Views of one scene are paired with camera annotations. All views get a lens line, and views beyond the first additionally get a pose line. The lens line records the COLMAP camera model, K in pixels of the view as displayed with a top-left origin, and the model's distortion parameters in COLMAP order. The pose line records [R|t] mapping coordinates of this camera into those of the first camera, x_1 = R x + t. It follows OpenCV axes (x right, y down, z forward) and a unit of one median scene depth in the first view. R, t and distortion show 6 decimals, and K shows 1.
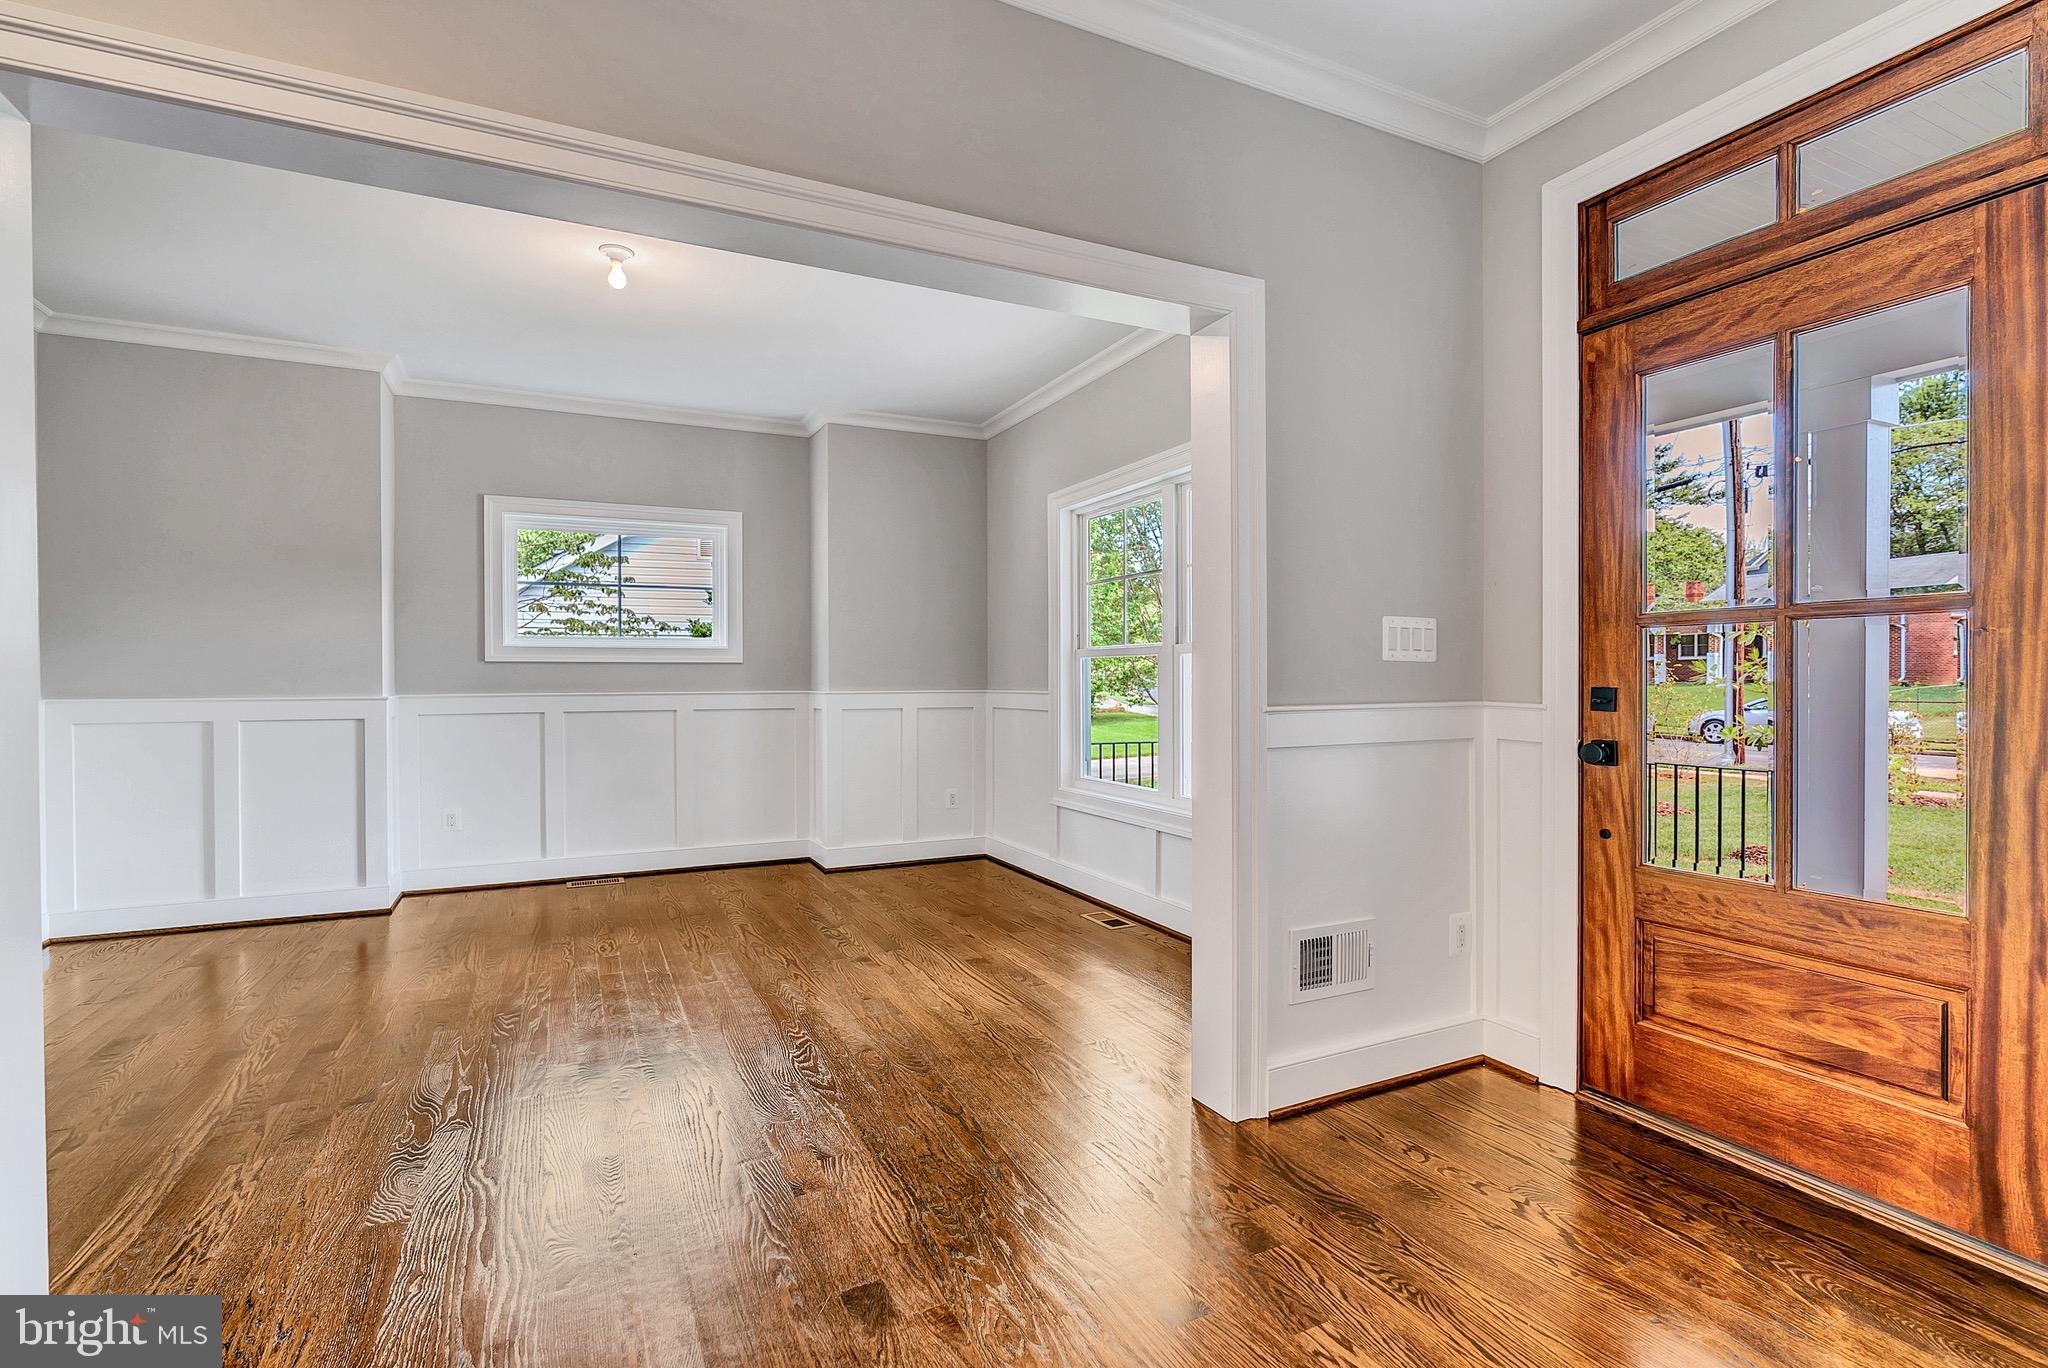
lens RADIAL K [[939.3, 0, 1029.2], [0, 939.3, 681.8], [0, 0, 1]] dist [-0.003331, 0.000356]
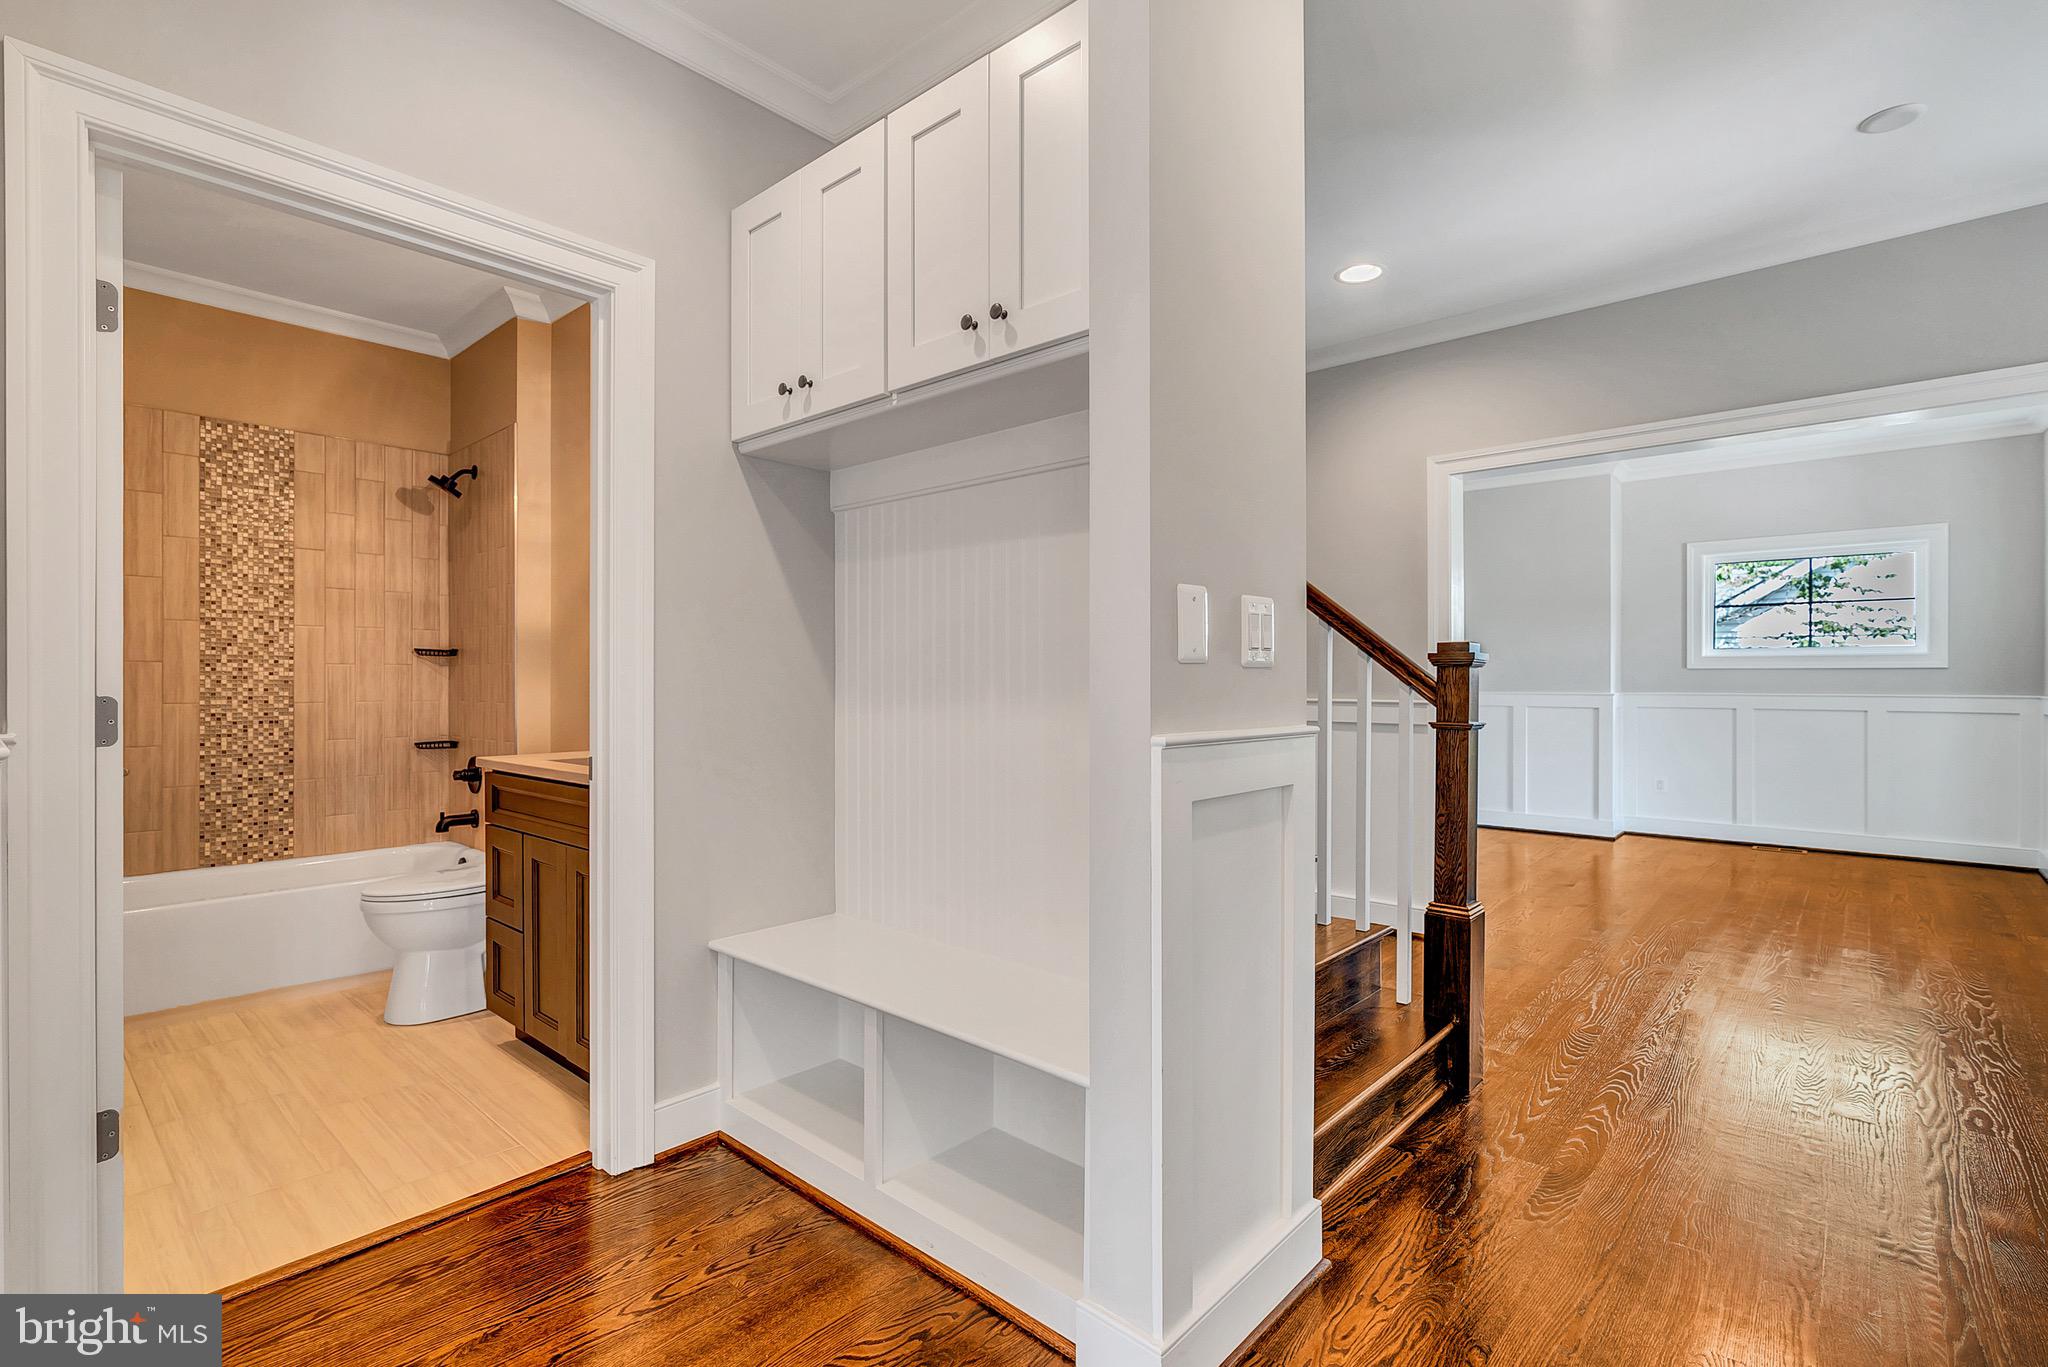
lens RADIAL K [[939.3, 0, 1030.9], [0, 939.3, 681.8], [0, 0, 1]] dist [-0.003331, 0.000356]
pose [[0.371000, 0.003519, -0.928626, 0.306161], [-0.005028, 0.999986, 0.001781, -0.000795], [0.928619, 0.004008, 0.371012, -0.352210]]
